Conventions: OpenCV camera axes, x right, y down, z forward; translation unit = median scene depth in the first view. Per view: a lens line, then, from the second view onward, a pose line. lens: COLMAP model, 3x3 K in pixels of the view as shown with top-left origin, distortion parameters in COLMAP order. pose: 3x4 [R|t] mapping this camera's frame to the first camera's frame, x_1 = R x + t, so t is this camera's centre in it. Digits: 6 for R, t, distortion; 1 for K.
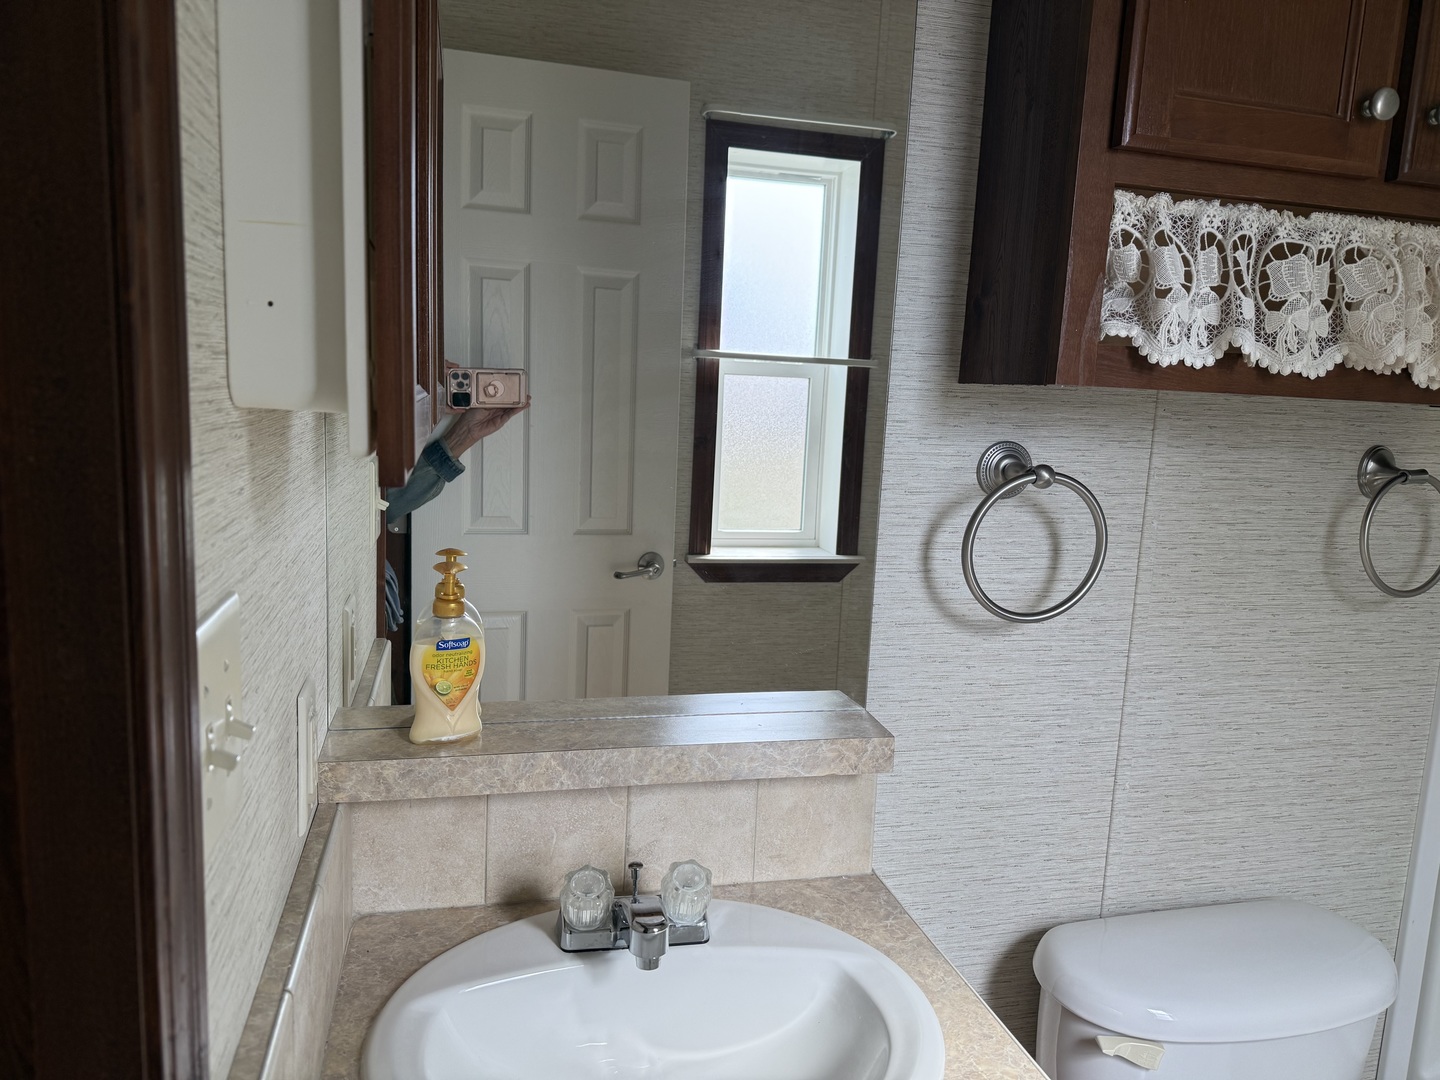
lens RADIAL K [[1008.6, 0, 720.5], [0, 1008.6, 540.1], [0, 0, 1]] dist [0.109179, -0.173916]
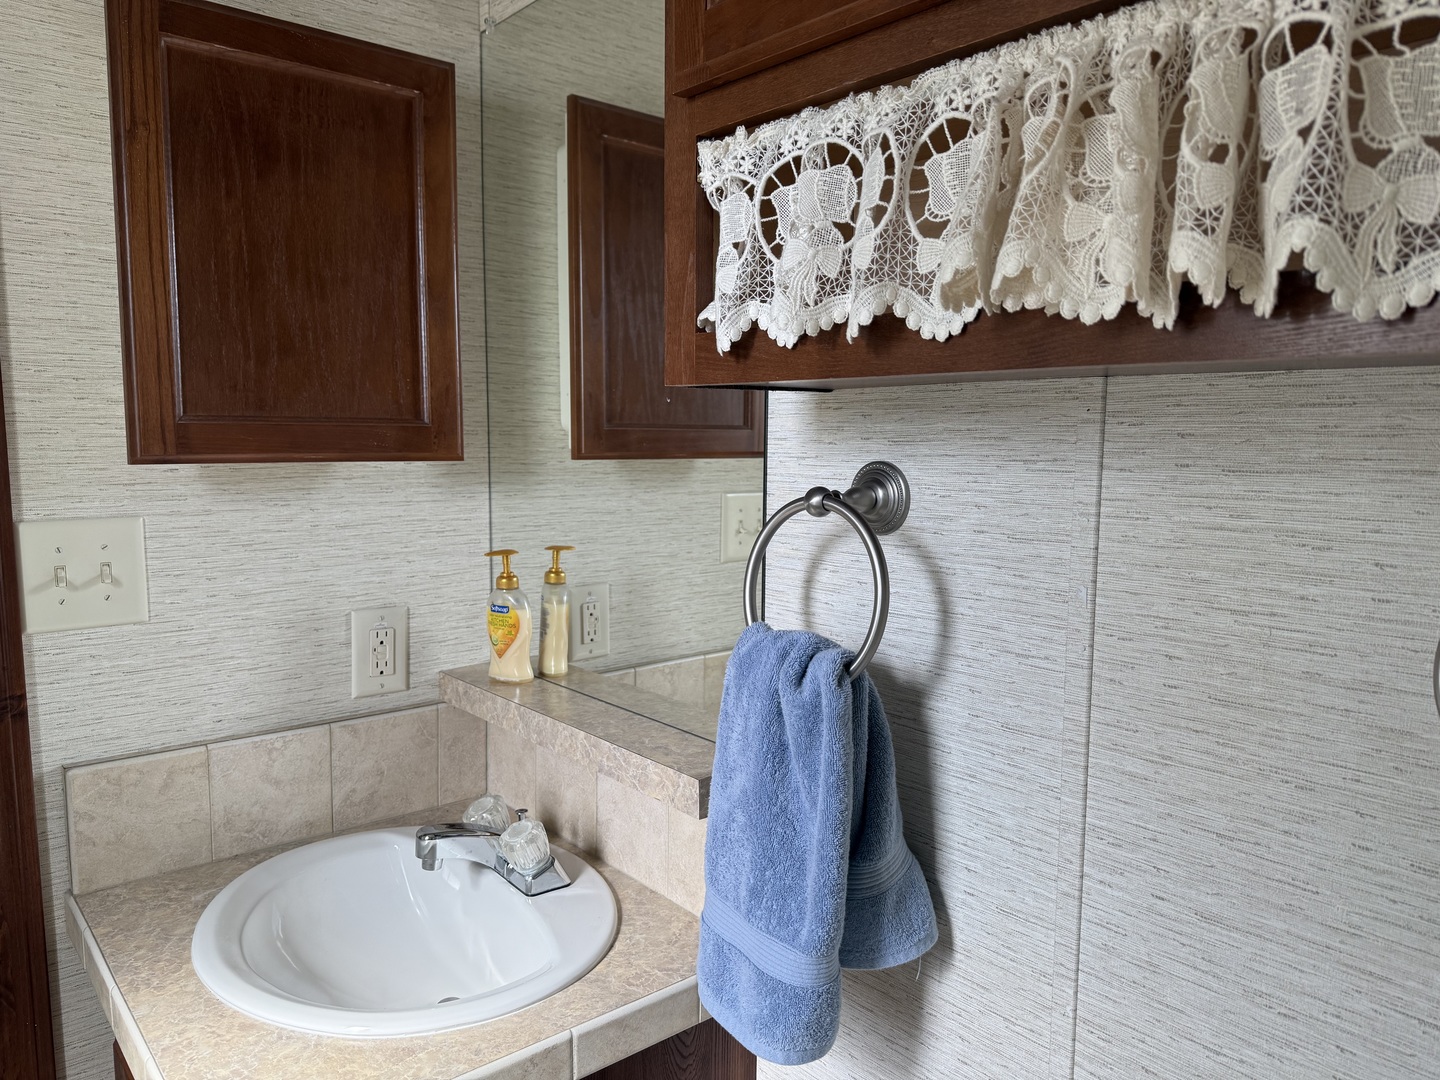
lens RADIAL K [[1000.6, 0, 719.7], [0, 1000.6, 546.2], [0, 0, 1]] dist [0.067090, -0.080649]
pose [[0.447684, 0.059560, -0.892206, 0.873475], [-0.122311, 0.992480, 0.004882, -0.019889], [0.885787, 0.106942, 0.451602, 0.523293]]
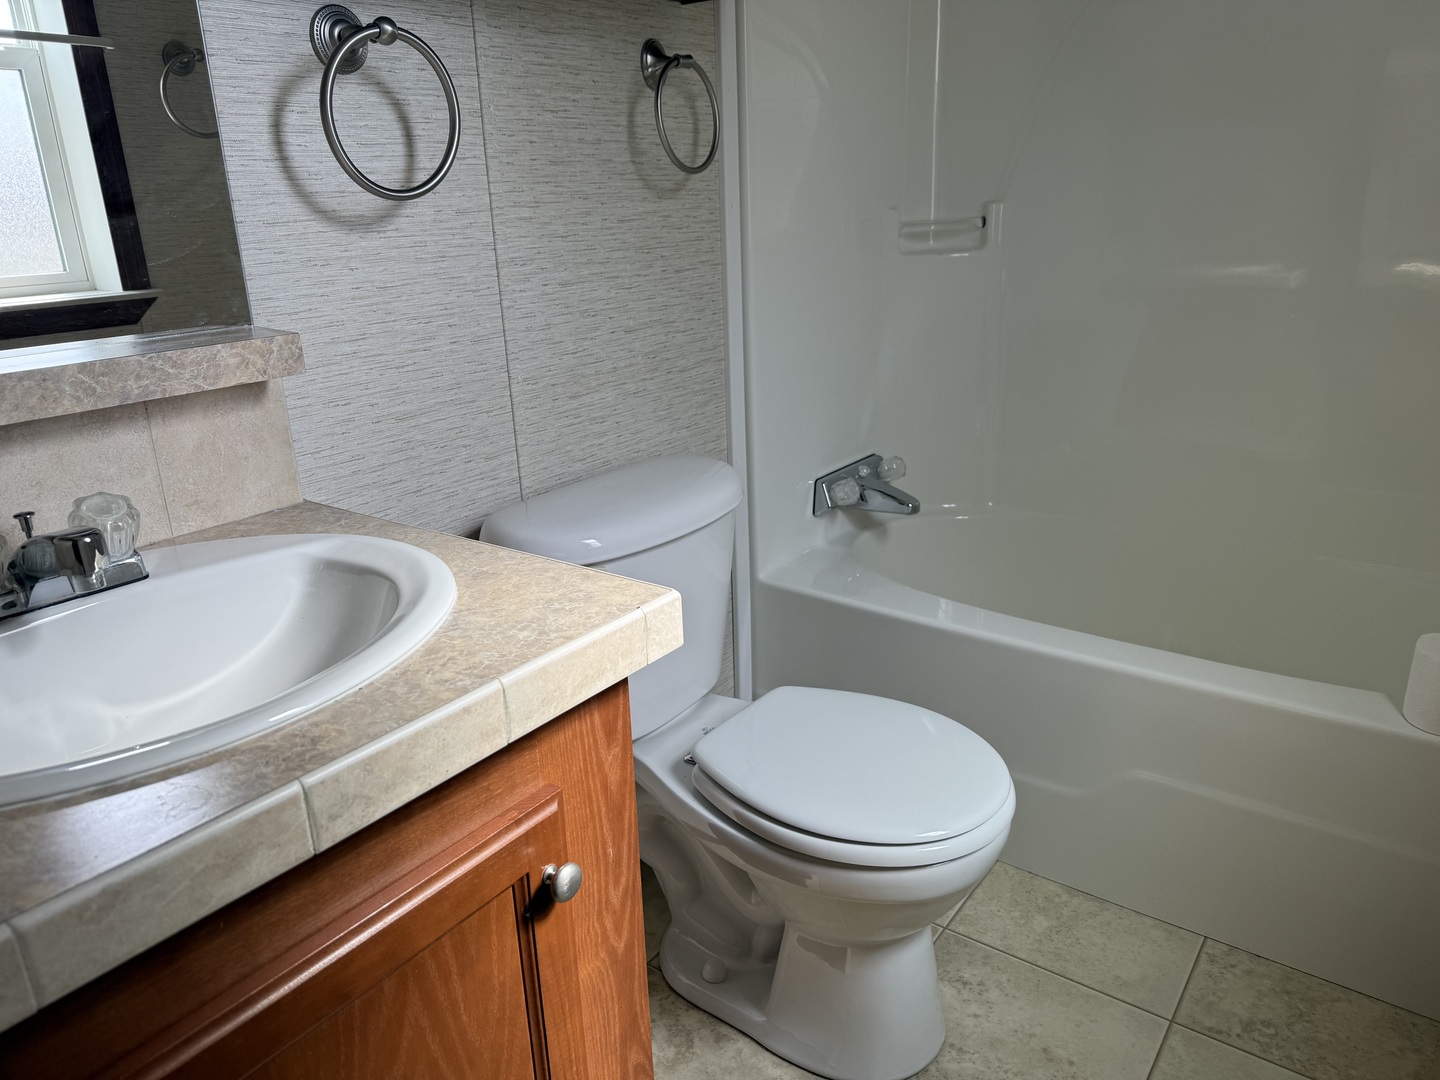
lens RADIAL K [[1057.7, 0, 696.4], [0, 1057.7, 531.4], [0, 0, 1]] dist [-0.004450, -0.003208]
pose [[0.779066, -0.260909, 0.570073, -0.120562], [0.176336, 0.963774, 0.200114, 0.213366], [-0.601633, -0.055378, 0.796851, 0.026816]]
